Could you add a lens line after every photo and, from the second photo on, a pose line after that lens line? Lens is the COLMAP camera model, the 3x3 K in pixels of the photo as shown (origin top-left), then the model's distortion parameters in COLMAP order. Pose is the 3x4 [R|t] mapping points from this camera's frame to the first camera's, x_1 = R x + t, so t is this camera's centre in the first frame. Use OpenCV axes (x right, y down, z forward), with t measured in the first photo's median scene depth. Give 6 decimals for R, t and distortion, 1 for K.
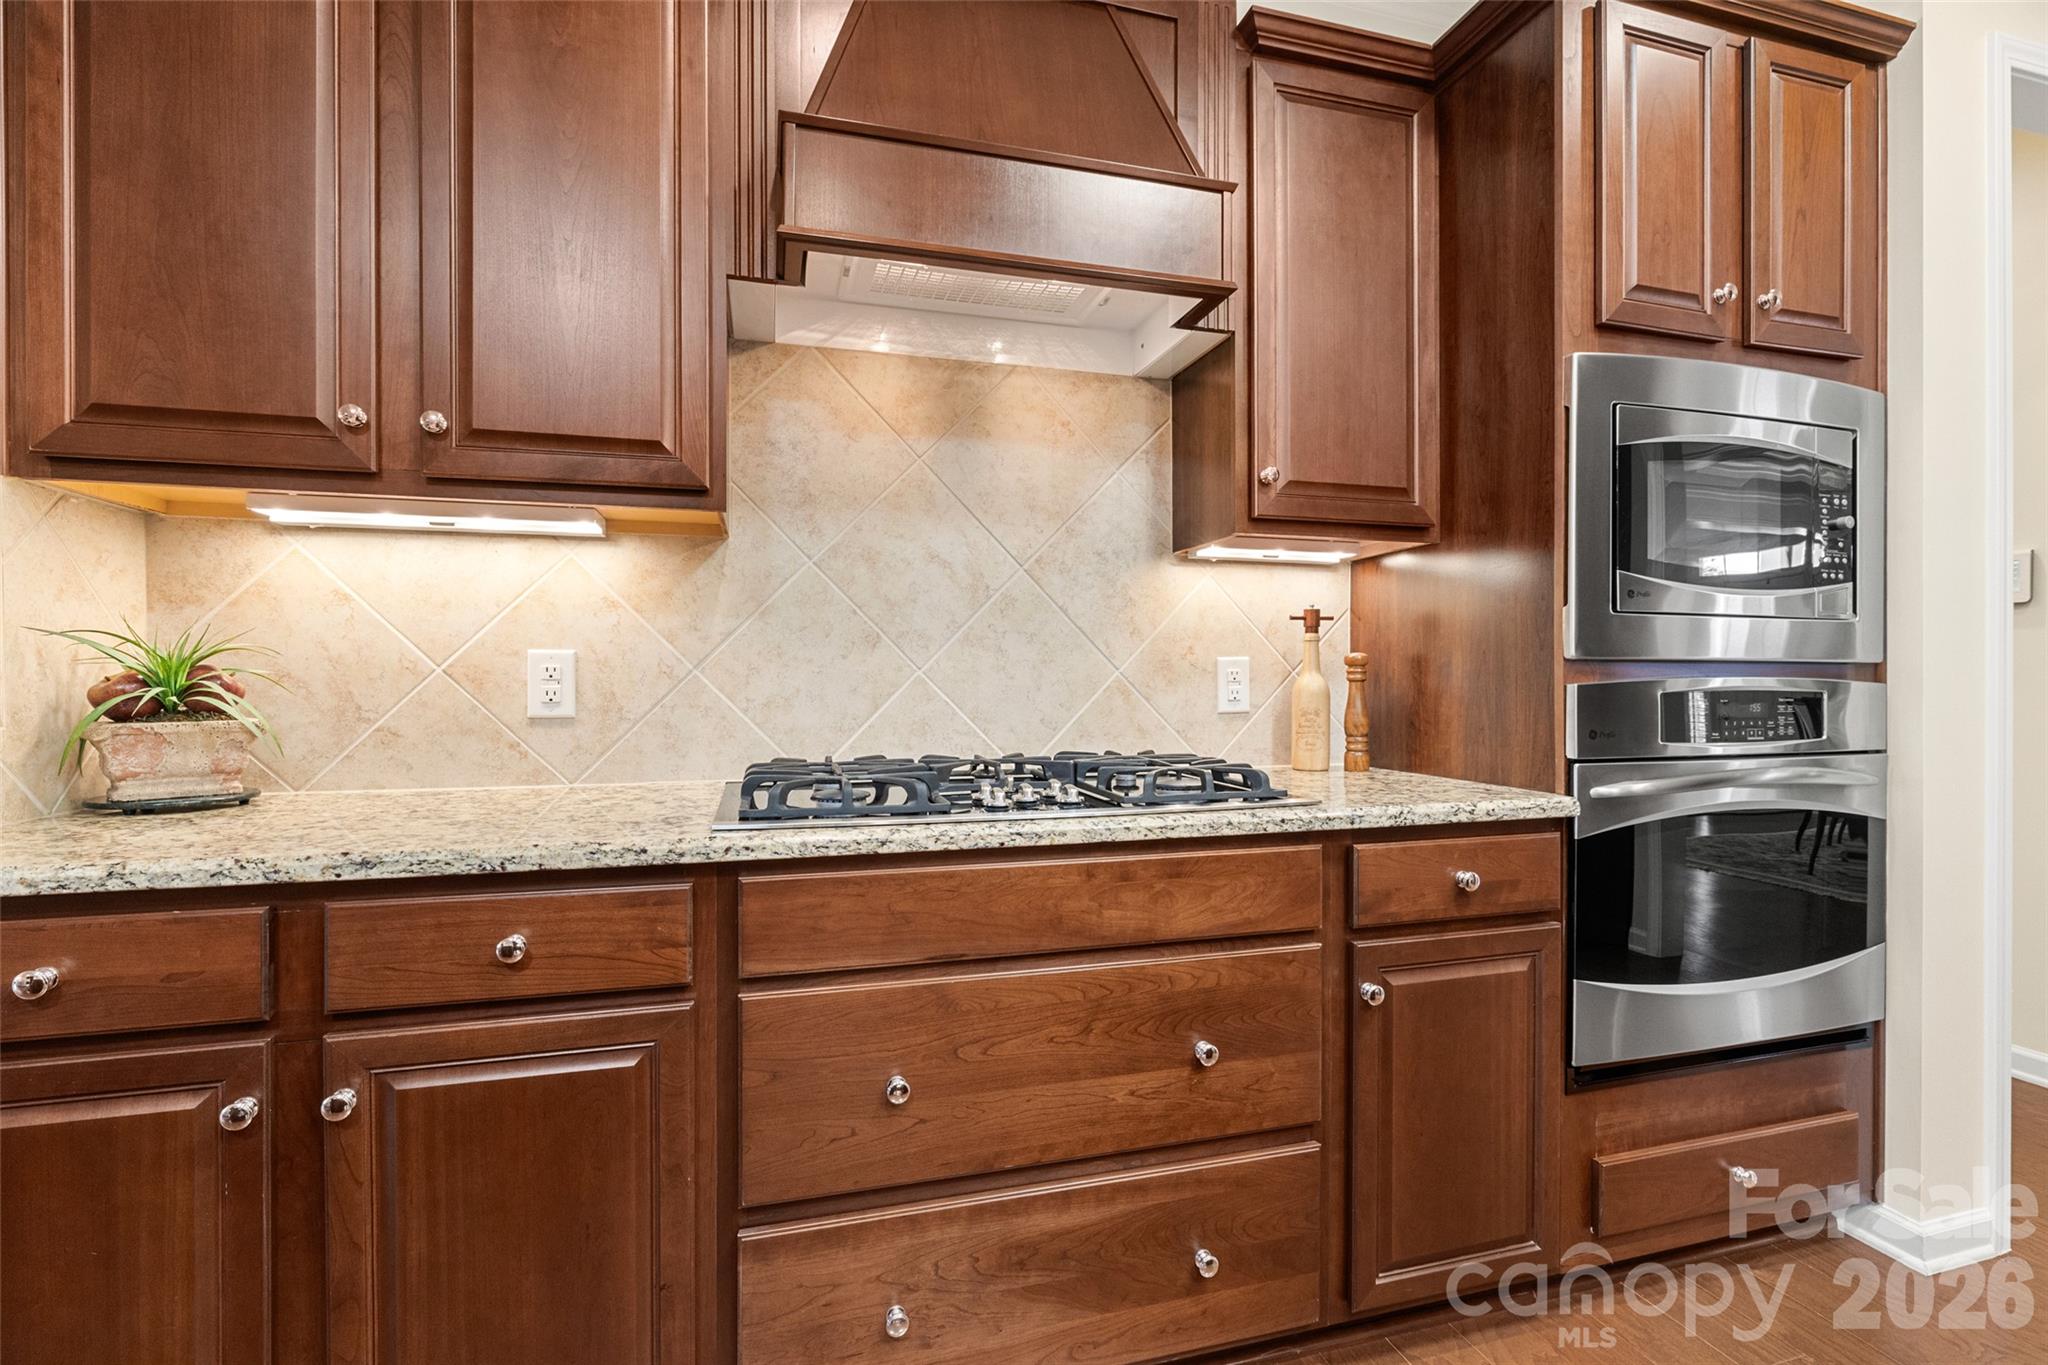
lens RADIAL K [[914.6, 0, 1024.0], [0, 914.6, 682.5], [0, 0, 1]] dist [-0.001506, -0.000031]
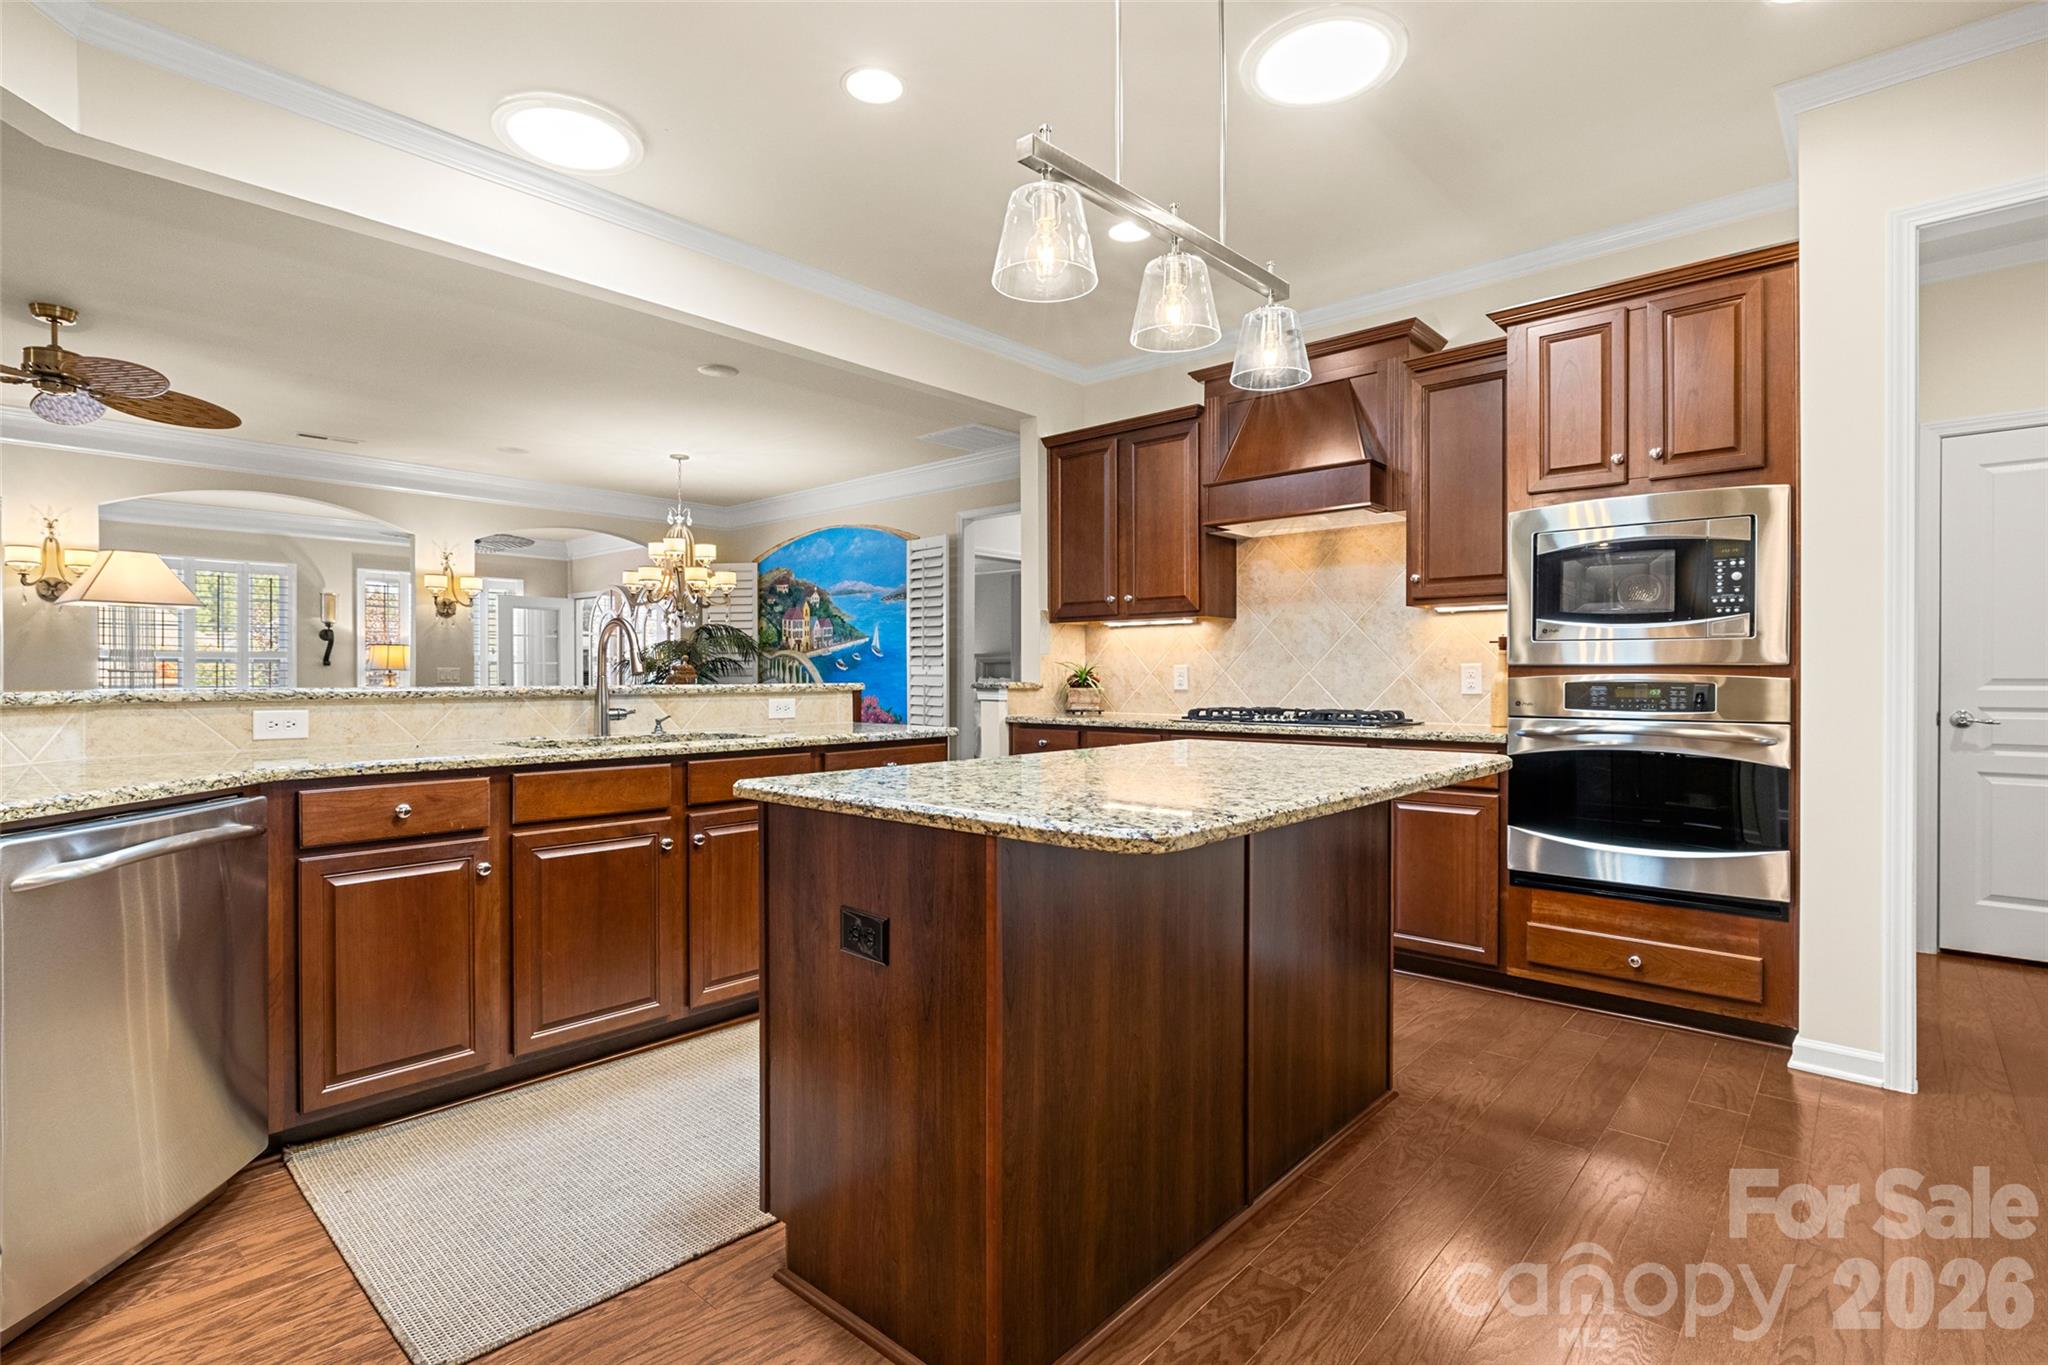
lens RADIAL K [[960.2, 0, 1024.0], [0, 960.2, 682.5], [0, 0, 1]] dist [0.000770, 0.000467]
pose [[0.539066, 0.004864, -0.842249, 1.581690], [-0.004712, 0.999985, 0.002760, 0.010003], [0.842250, 0.002481, 0.539081, -0.906250]]
